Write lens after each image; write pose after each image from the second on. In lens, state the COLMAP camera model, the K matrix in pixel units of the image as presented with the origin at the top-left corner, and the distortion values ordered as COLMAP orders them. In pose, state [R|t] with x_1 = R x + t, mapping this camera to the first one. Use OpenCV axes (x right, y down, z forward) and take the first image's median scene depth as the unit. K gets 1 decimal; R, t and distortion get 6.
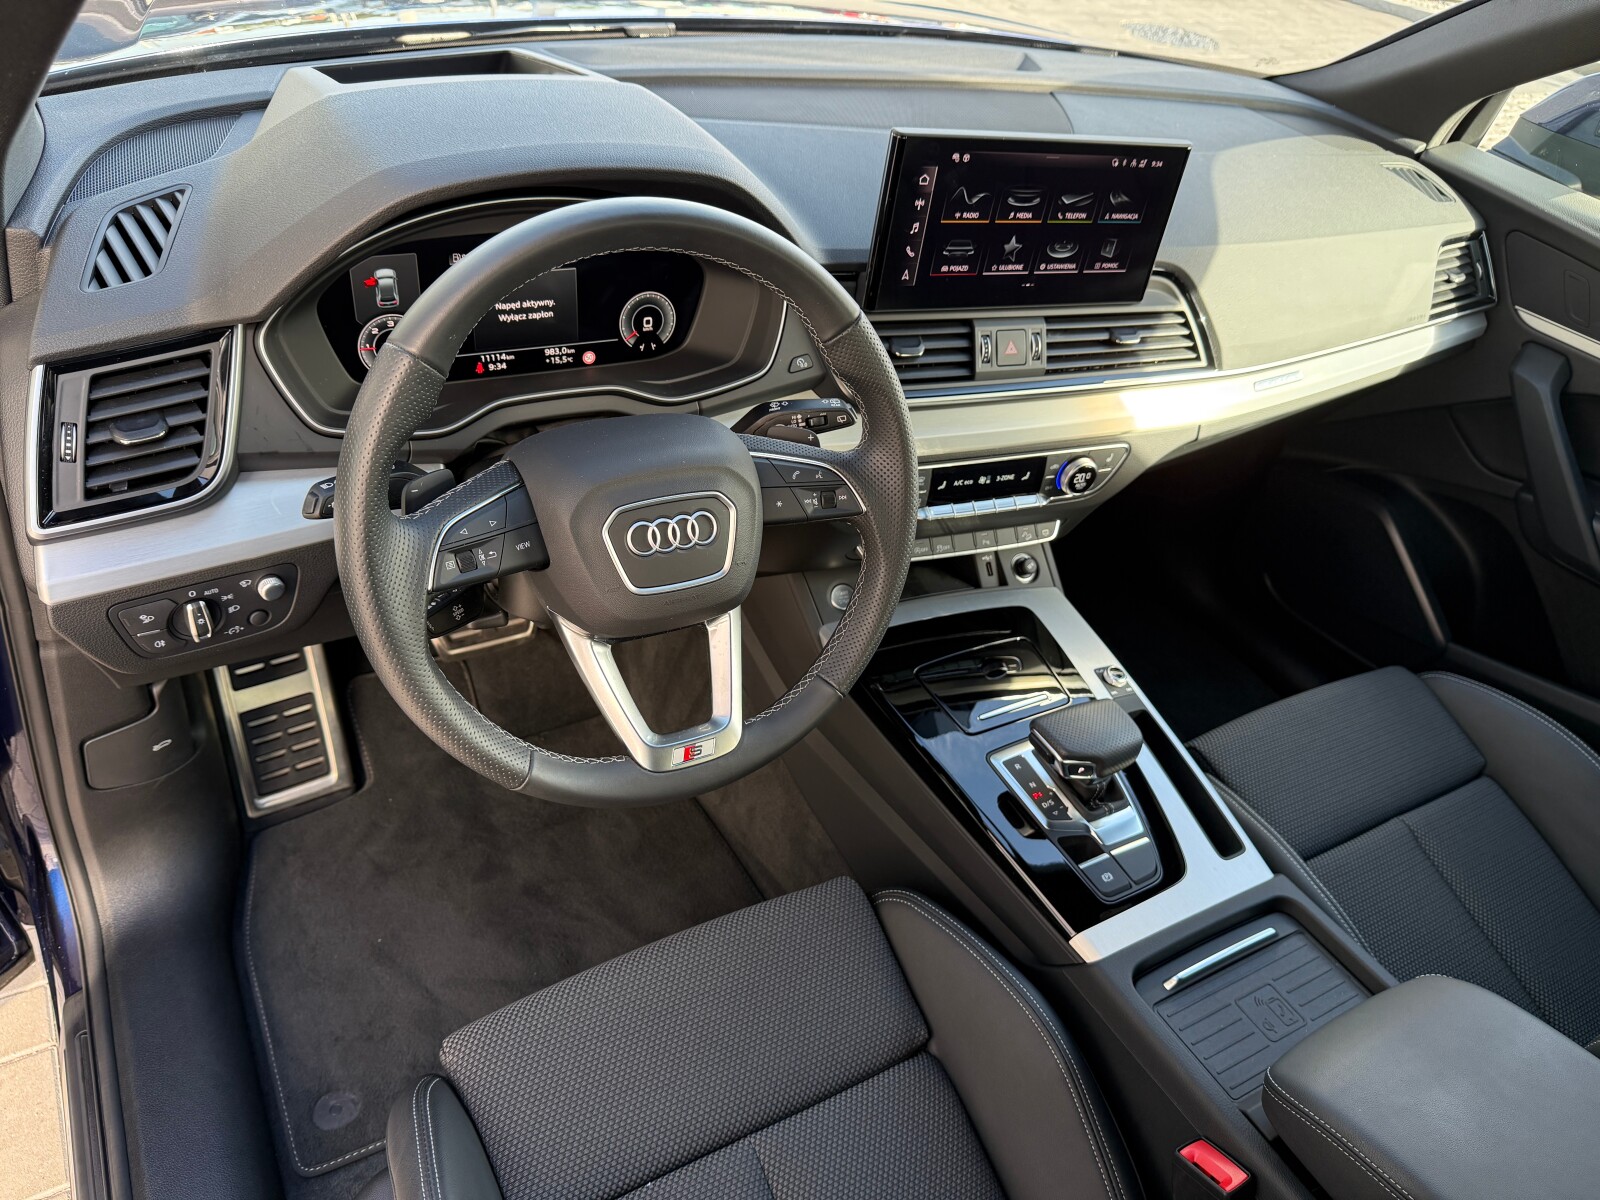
lens RADIAL K [[1148.3, 0, 817.1], [0, 1148.3, 607.1], [0, 0, 1]] dist [0.191232, -0.374967]
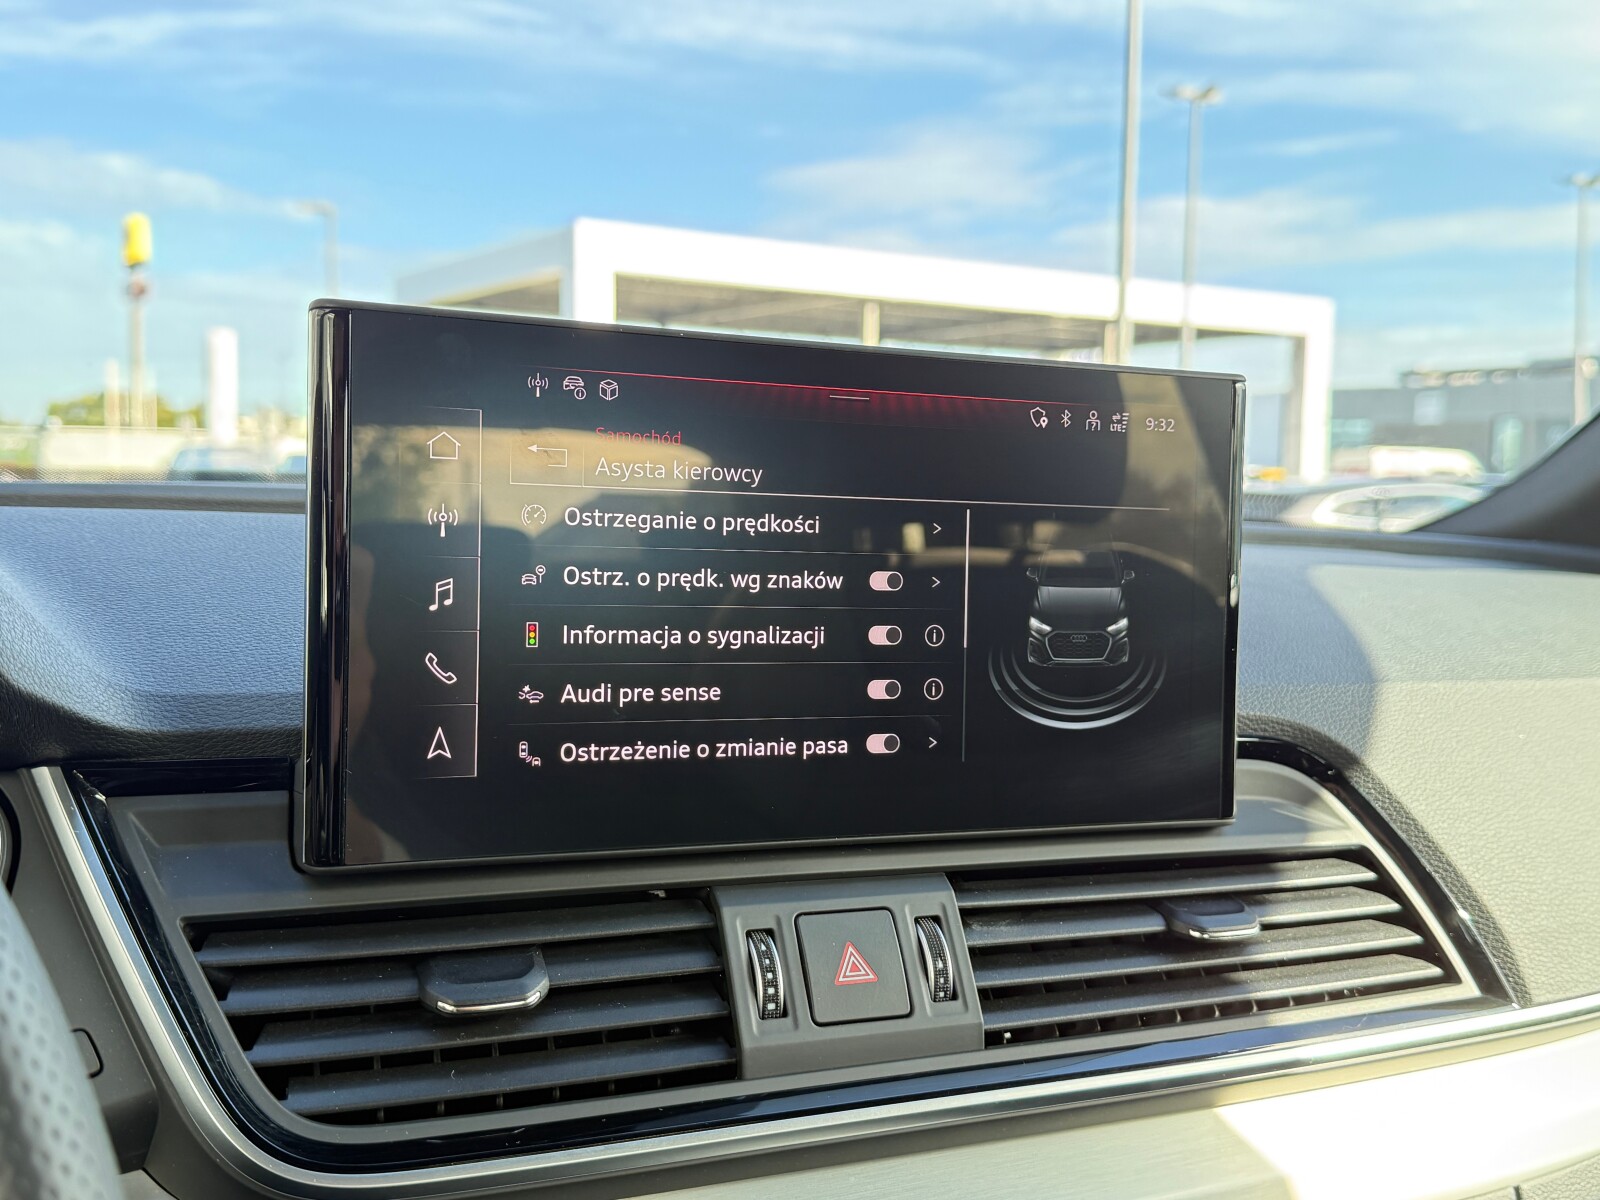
lens RADIAL K [[1594.0, 0, 797.2], [0, 1594.0, 599.6], [0, 0, 1]] dist [0.130836, -0.270568]
pose [[0.992348, -0.122397, 0.016260, 0.157548], [0.109359, 0.810128, -0.575963, -0.057313], [0.057324, 0.573334, 0.817314, 0.595563]]
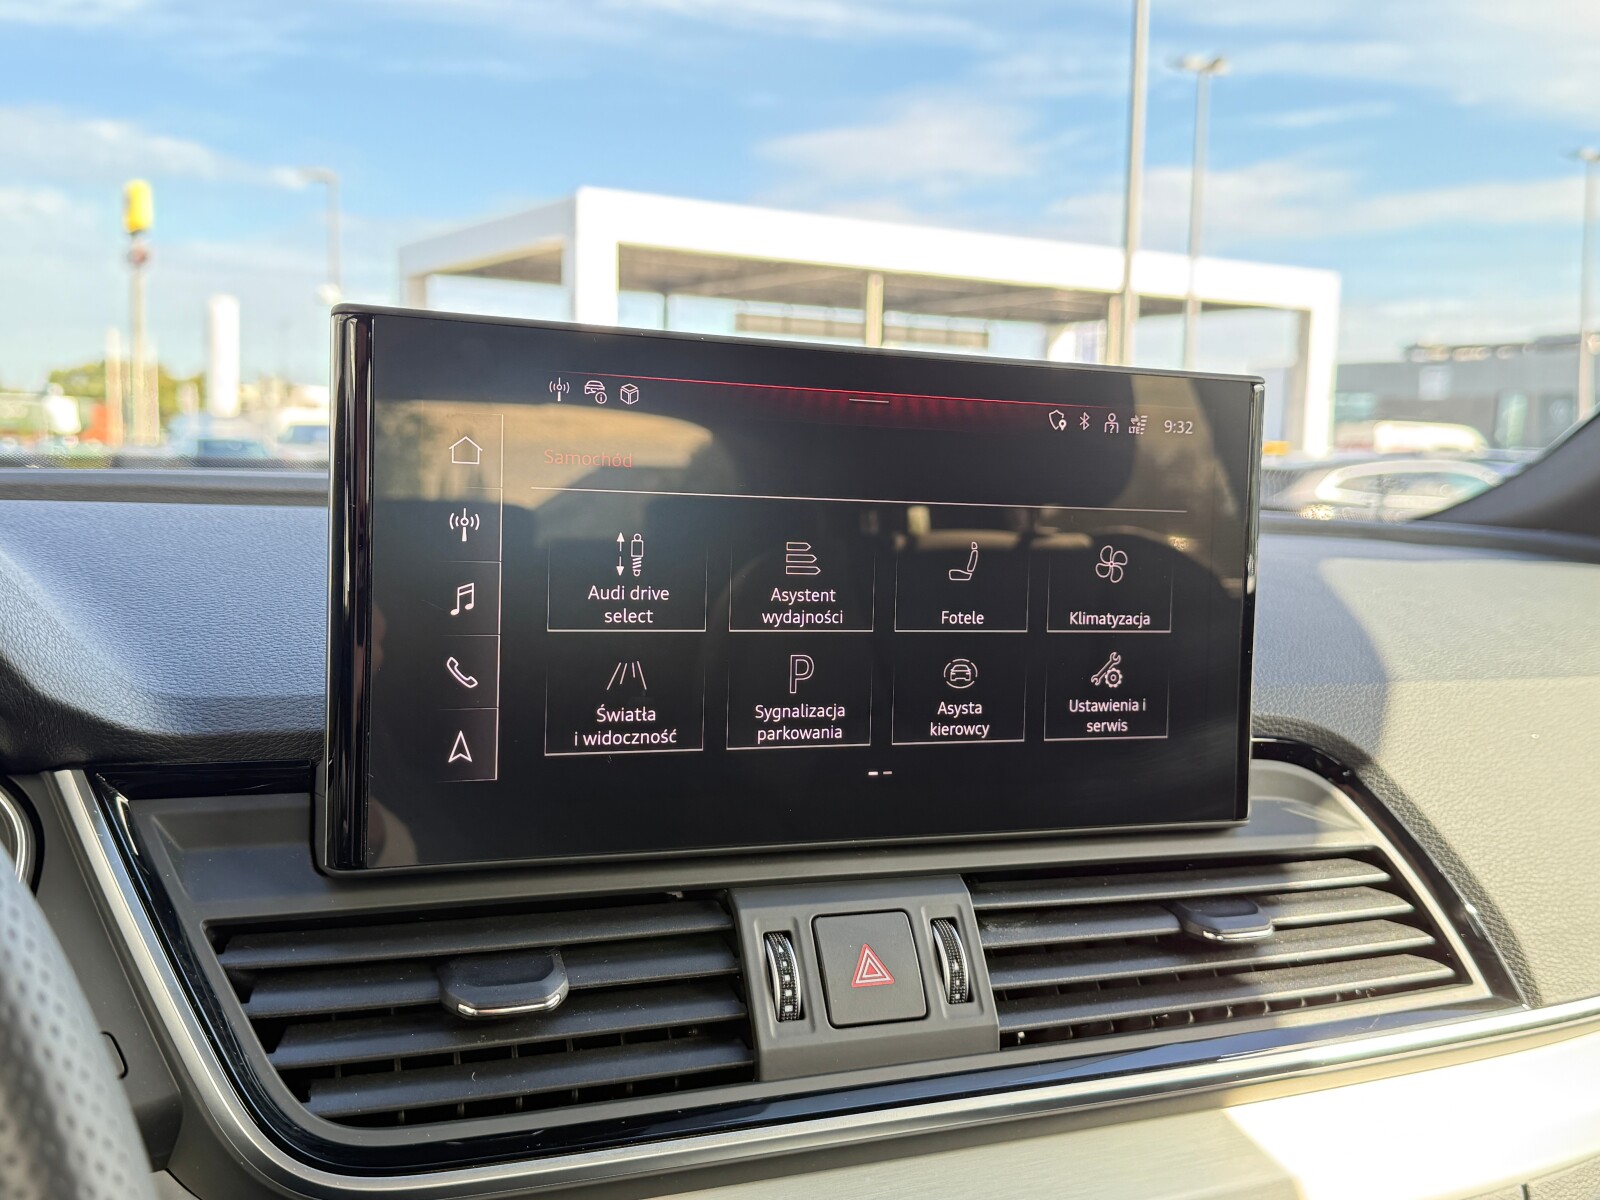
lens RADIAL K [[1594.6, 0, 798.3], [0, 1594.6, 595.9], [0, 0, 1]] dist [0.133330, -0.275353]
pose [[0.993007, -0.117205, 0.014122, 0.153926], [0.104736, 0.819482, -0.563453, -0.064243], [0.054467, 0.560992, 0.826028, 0.589575]]
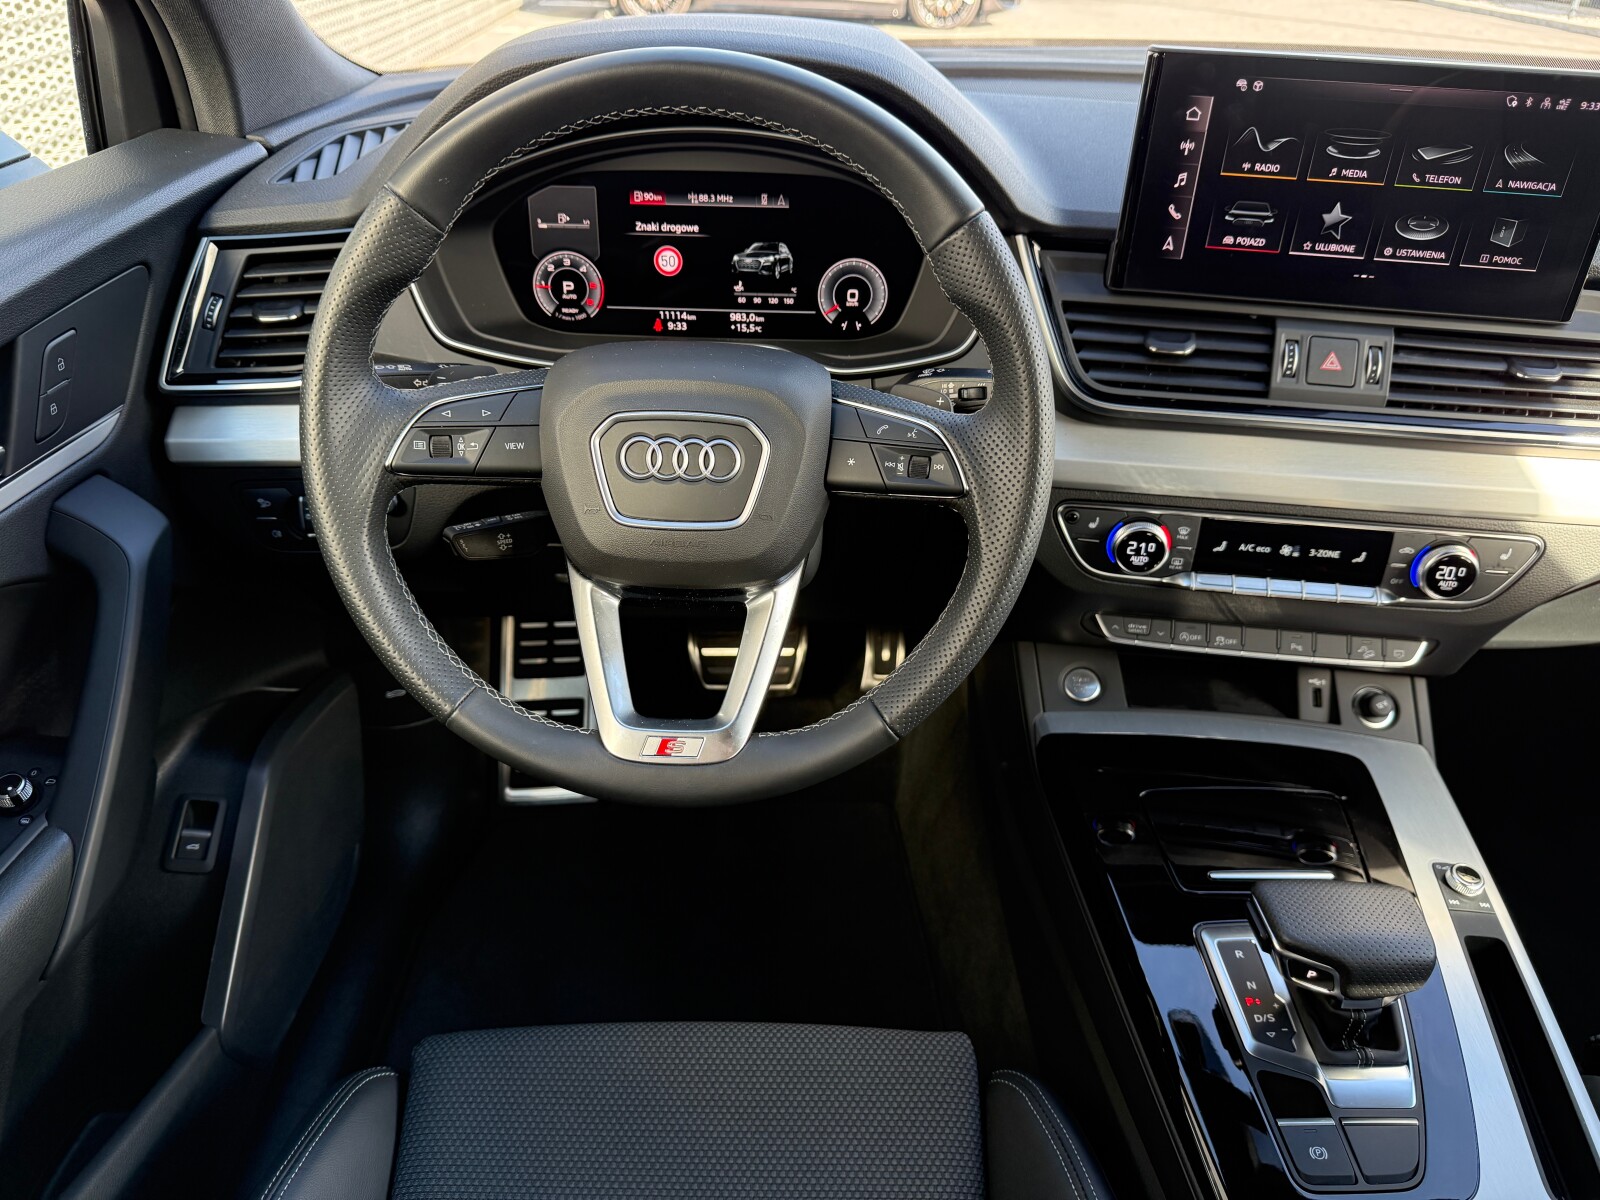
lens RADIAL K [[1161.1, 0, 794.4], [0, 1161.1, 608.1], [0, 0, 1]] dist [-0.001945, -0.012613]
pose [[0.861920, 0.152891, -0.483444, 0.250783], [-0.227882, 0.968542, -0.099980, 0.070614], [0.452949, 0.196343, 0.869647, 0.261297]]
